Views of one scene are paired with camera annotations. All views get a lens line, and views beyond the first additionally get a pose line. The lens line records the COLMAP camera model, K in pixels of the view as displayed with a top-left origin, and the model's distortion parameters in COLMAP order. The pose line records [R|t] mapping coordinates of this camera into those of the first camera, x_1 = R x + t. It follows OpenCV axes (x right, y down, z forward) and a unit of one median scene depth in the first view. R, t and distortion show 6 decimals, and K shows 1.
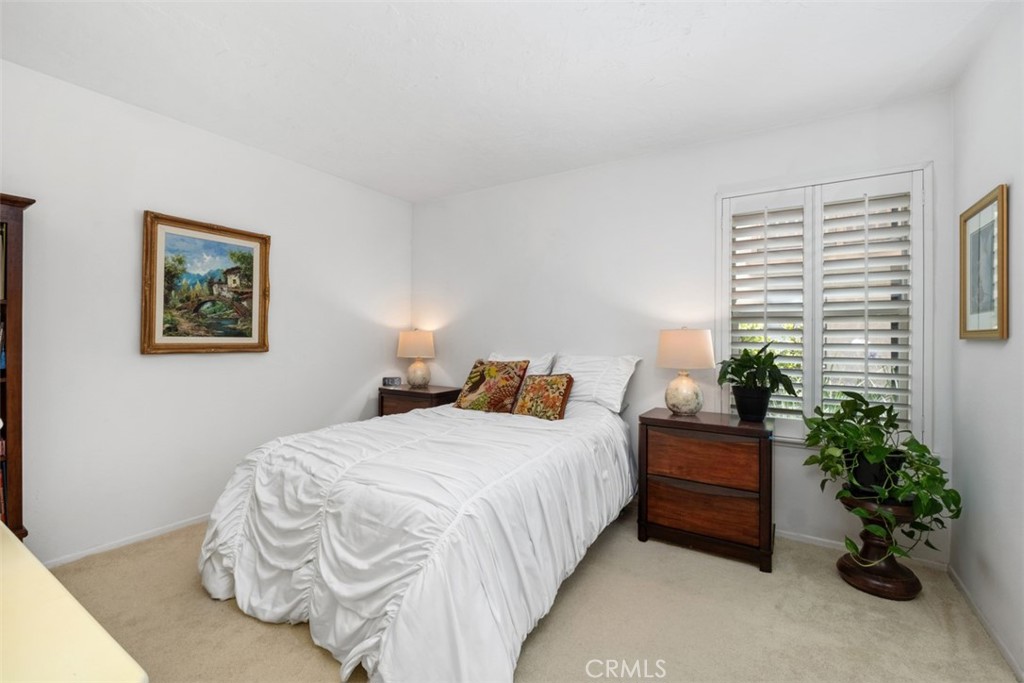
lens RADIAL K [[439.1, 0, 511.9], [0, 439.1, 339.7], [0, 0, 1]] dist [-0.002066, -0.002889]
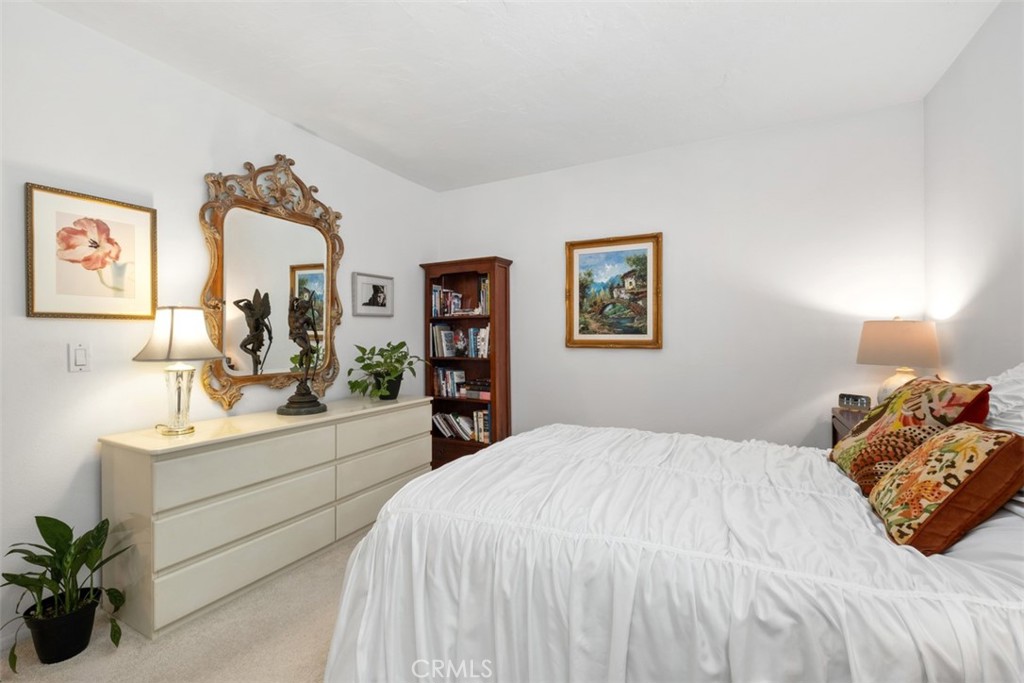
lens RADIAL K [[439.1, 0, 510.0], [0, 439.1, 340.3], [0, 0, 1]] dist [-0.002066, -0.002889]
pose [[0.081829, 0.000969, -0.996646, 0.445551], [-0.001162, 0.999999, 0.000876, 0.008259], [0.996646, 0.001086, 0.081830, 0.623034]]
